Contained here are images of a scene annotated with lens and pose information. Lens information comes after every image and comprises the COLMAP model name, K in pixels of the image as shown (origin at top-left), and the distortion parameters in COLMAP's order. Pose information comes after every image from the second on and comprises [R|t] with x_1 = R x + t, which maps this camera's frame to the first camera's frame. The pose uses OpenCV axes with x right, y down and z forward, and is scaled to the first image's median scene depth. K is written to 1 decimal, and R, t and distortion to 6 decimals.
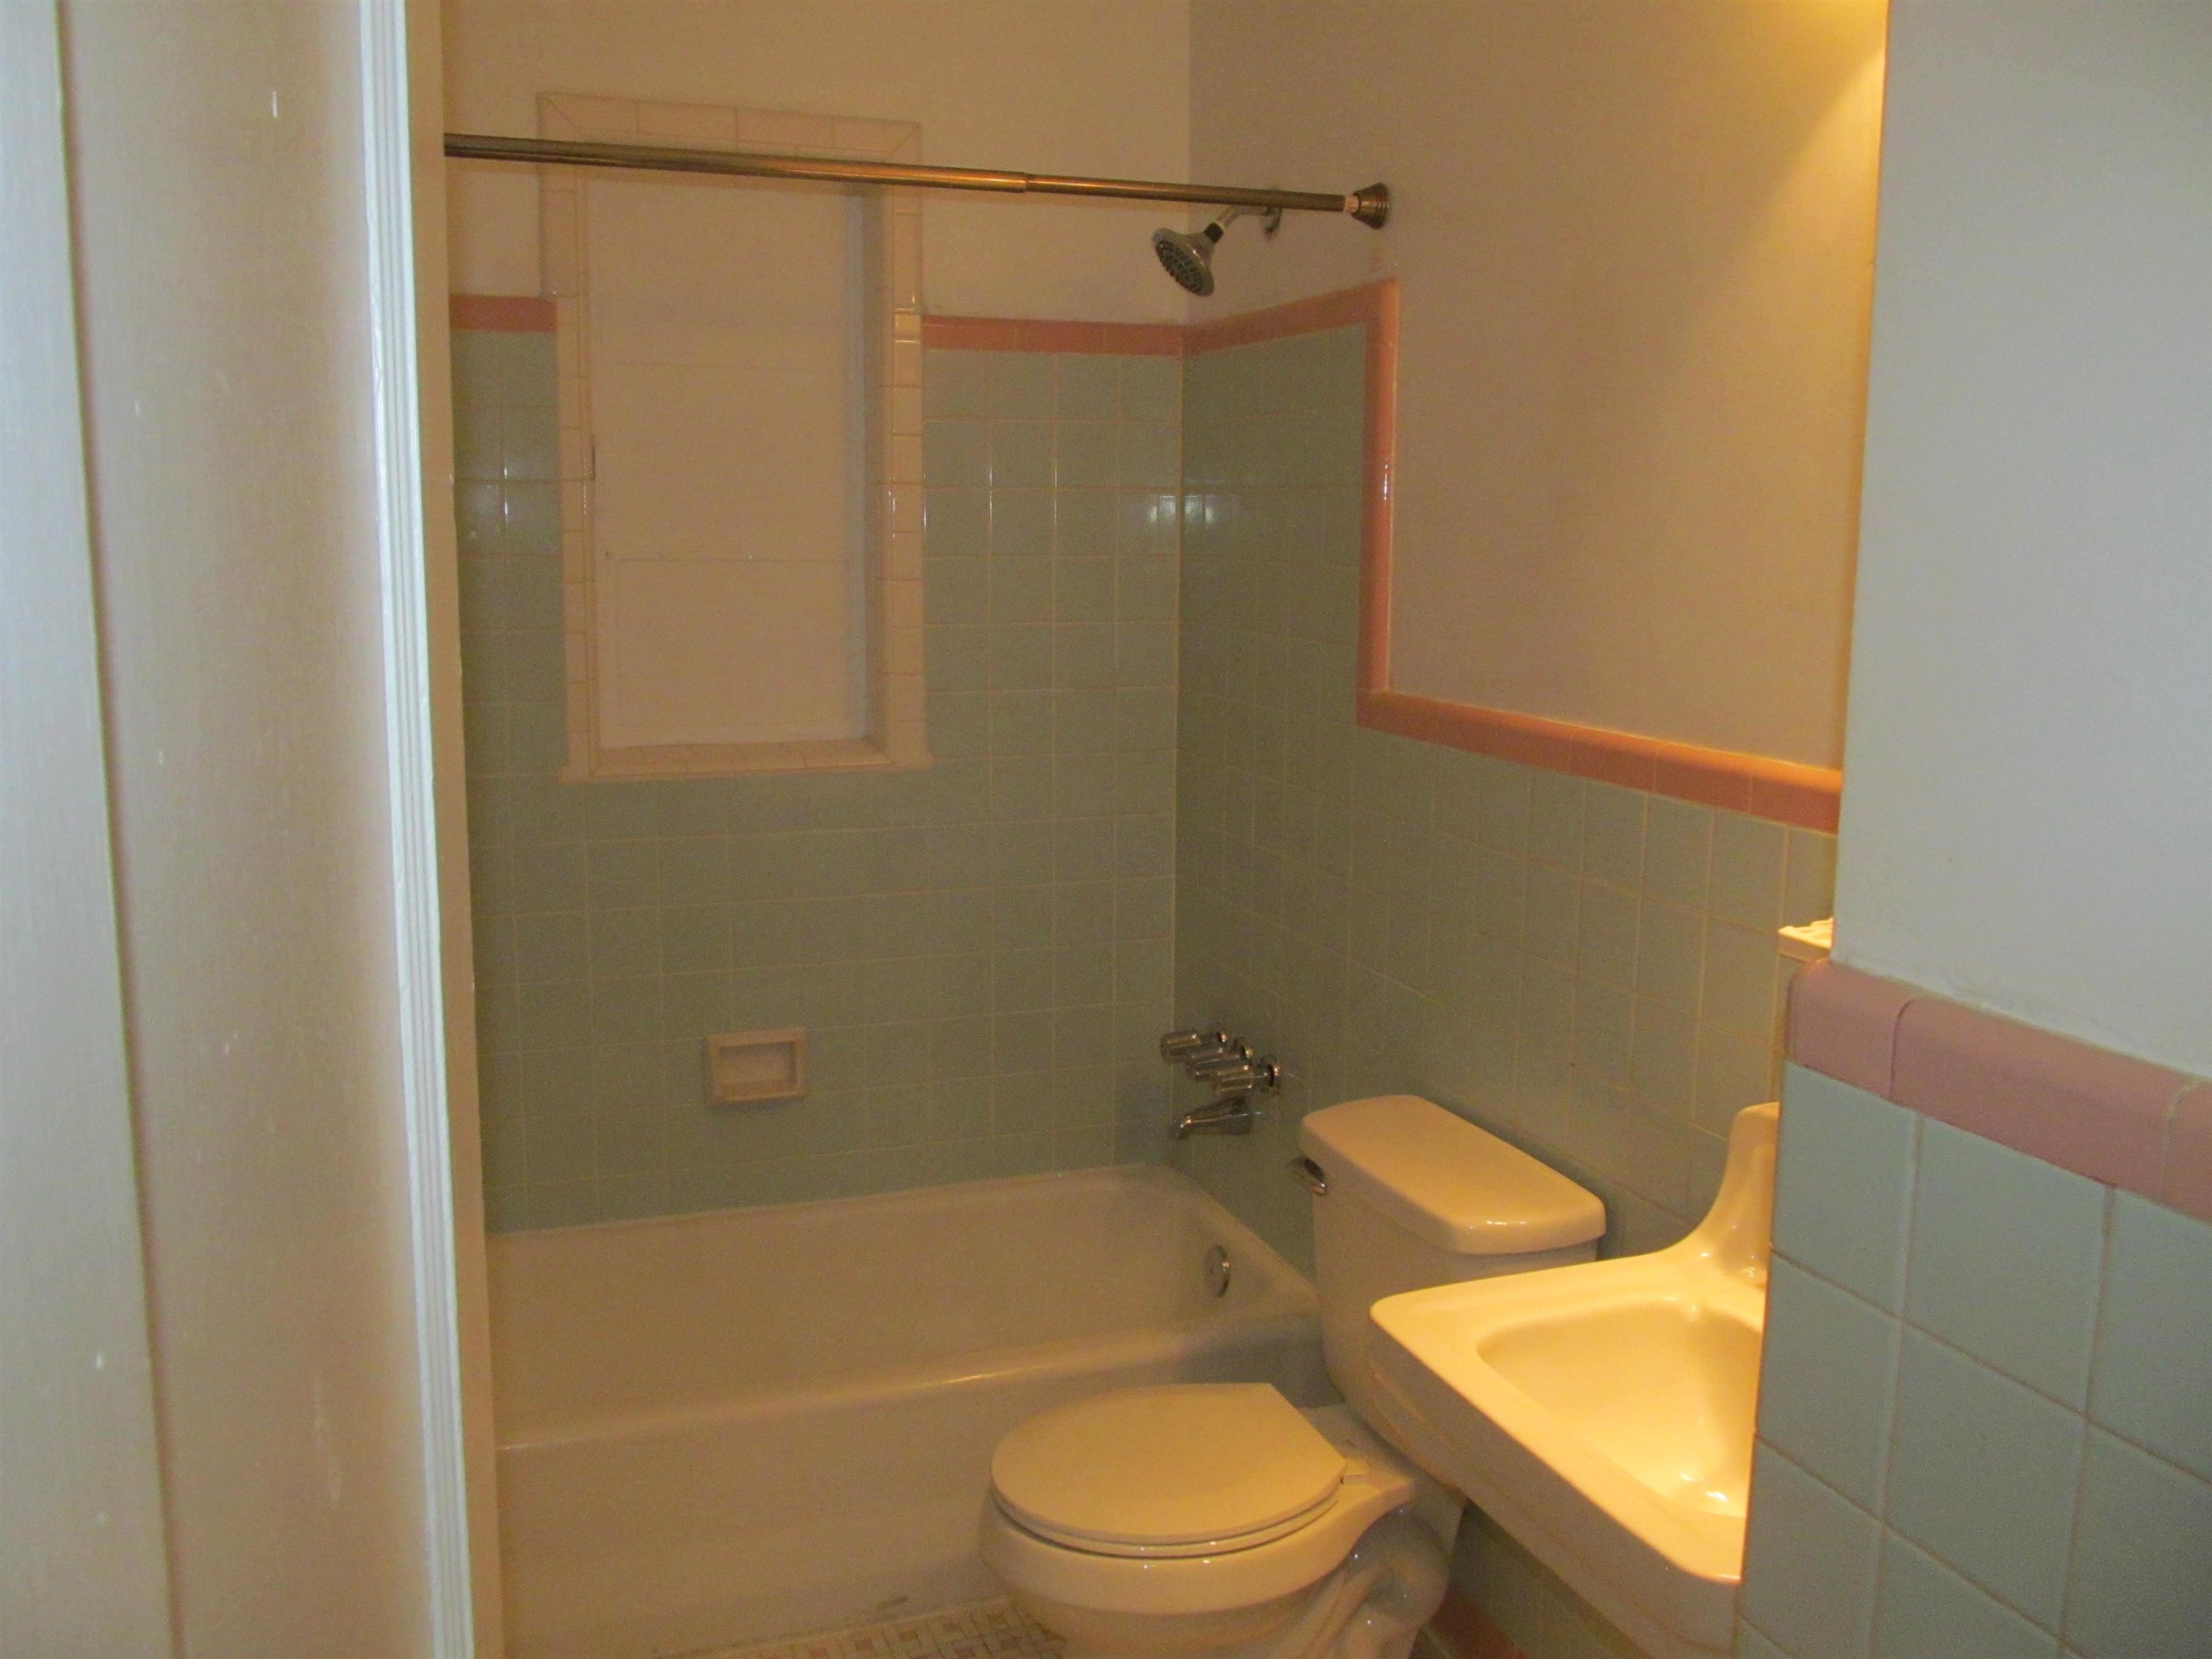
lens RADIAL K [[1811.0, 0, 1106.0], [0, 1811.0, 829.5], [0, 0, 1]] dist [-0.053762, 0.001415]
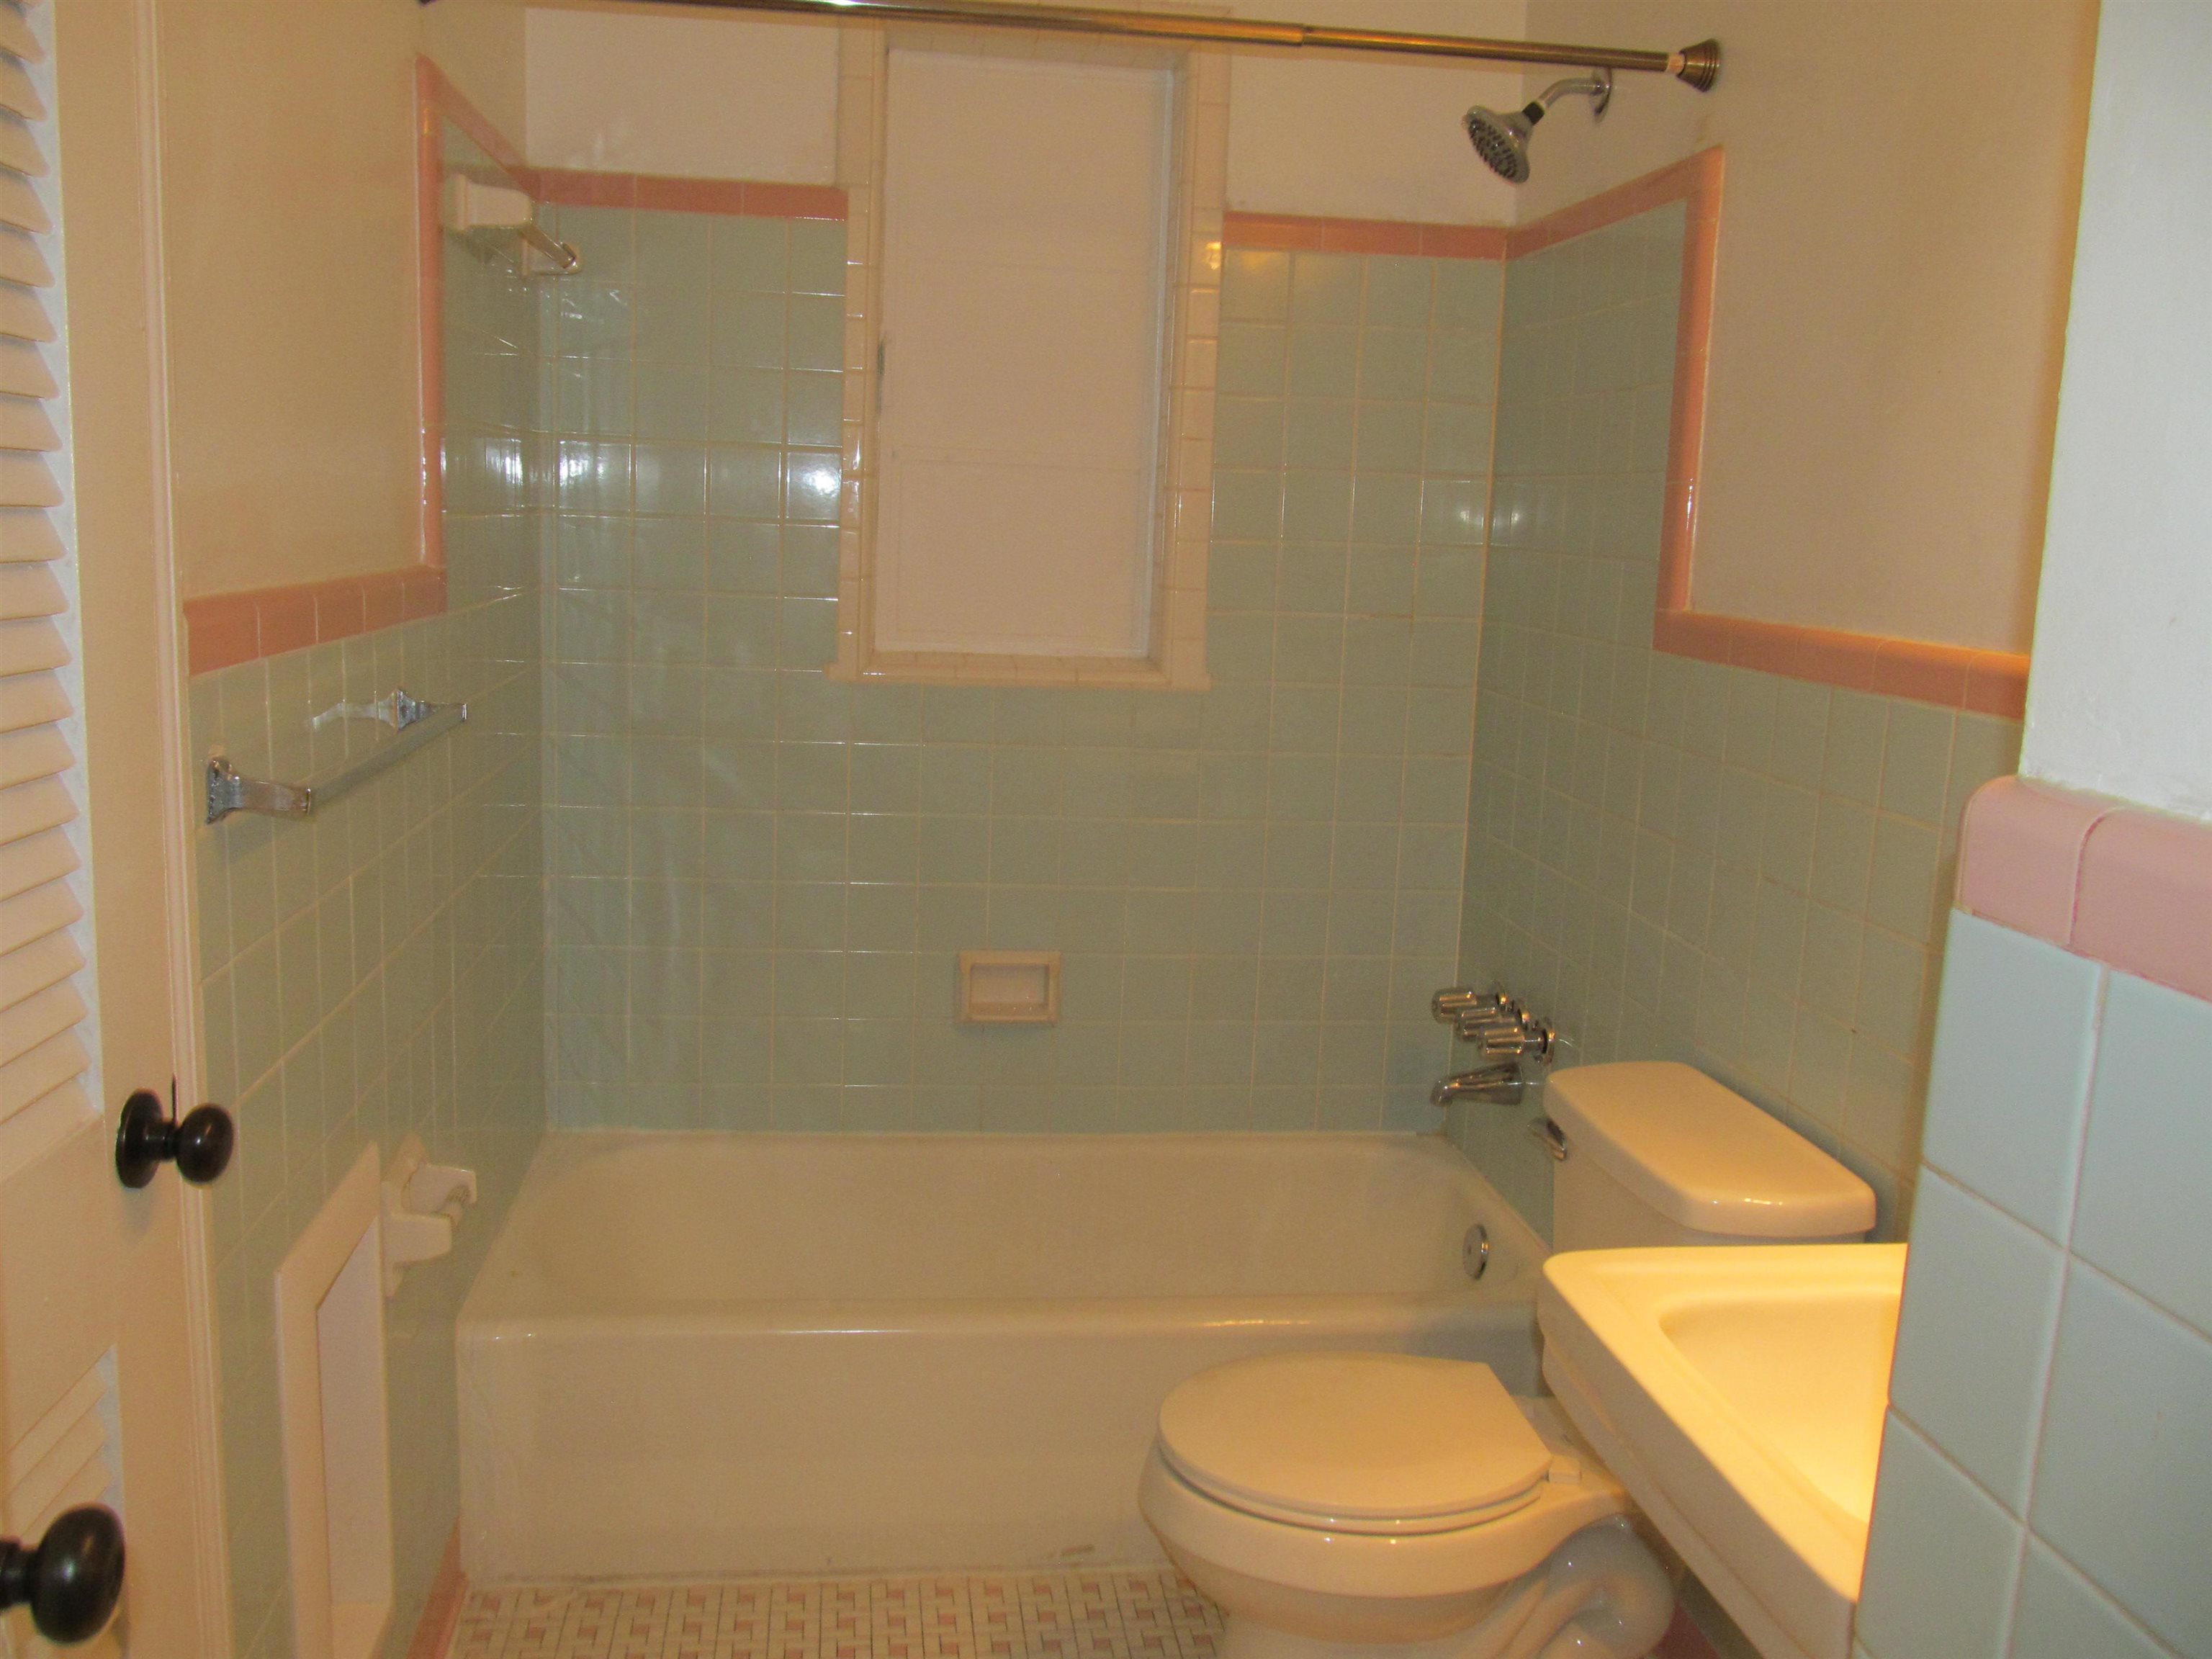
lens RADIAL K [[1811.0, 0, 1106.0], [0, 1811.0, 829.5], [0, 0, 1]] dist [-0.053762, 0.001415]
pose [[0.973825, 0.066715, -0.217288, 0.070542], [-0.067178, 0.997727, 0.005263, 0.042125], [0.217145, 0.009472, 0.976093, 0.068115]]
